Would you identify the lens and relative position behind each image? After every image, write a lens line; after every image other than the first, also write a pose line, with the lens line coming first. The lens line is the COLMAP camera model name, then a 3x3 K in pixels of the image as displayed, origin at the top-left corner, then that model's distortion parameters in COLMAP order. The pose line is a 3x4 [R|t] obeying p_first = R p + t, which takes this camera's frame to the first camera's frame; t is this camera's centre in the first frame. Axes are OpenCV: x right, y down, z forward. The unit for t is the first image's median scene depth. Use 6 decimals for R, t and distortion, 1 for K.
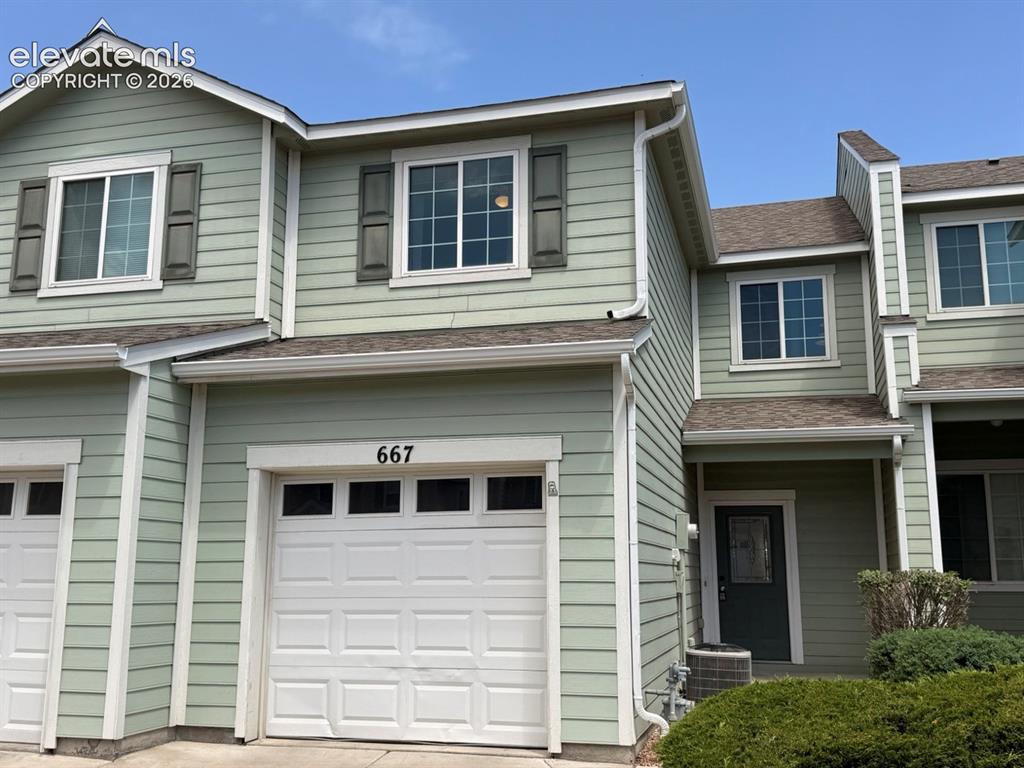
lens RADIAL K [[1026.1, 0, 511.2], [0, 1026.1, 378.8], [0, 0, 1]] dist [0.147997, 0.000000]
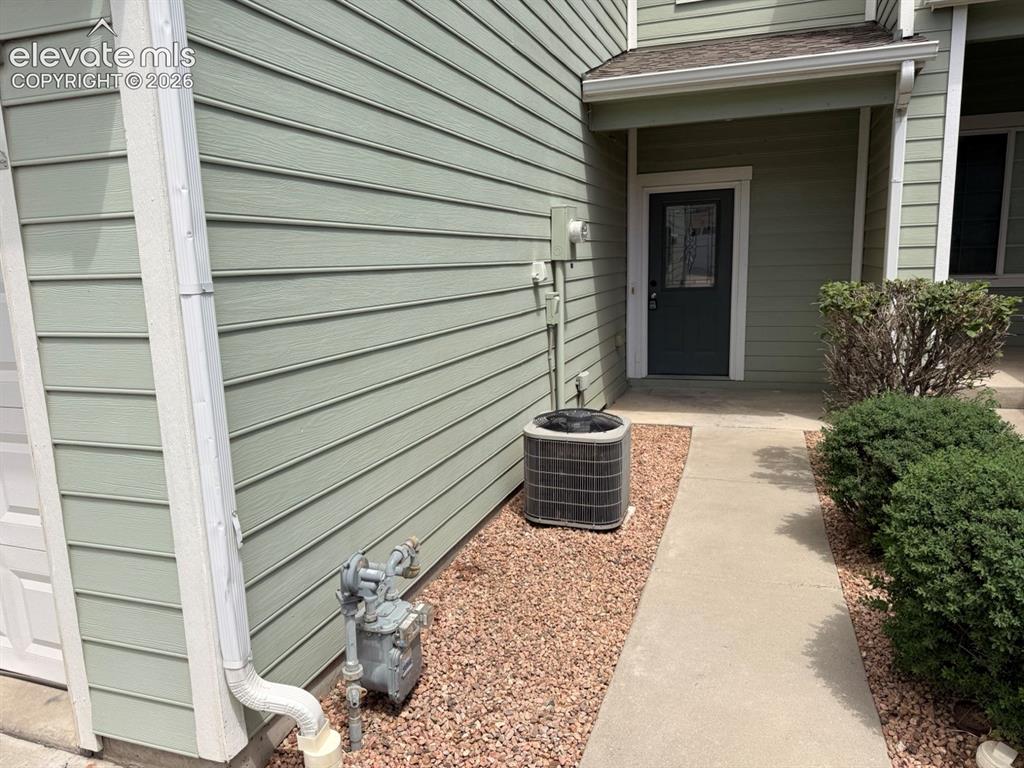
lens RADIAL K [[723.2, 0, 509.1], [0, 723.2, 386.7], [0, 0, 1]] dist [-0.001671, -0.010967]
pose [[0.995638, -0.016748, -0.091789, 0.165637], [0.048468, 0.933453, 0.355411, 0.070472], [0.079728, -0.358310, 0.930192, 0.506805]]
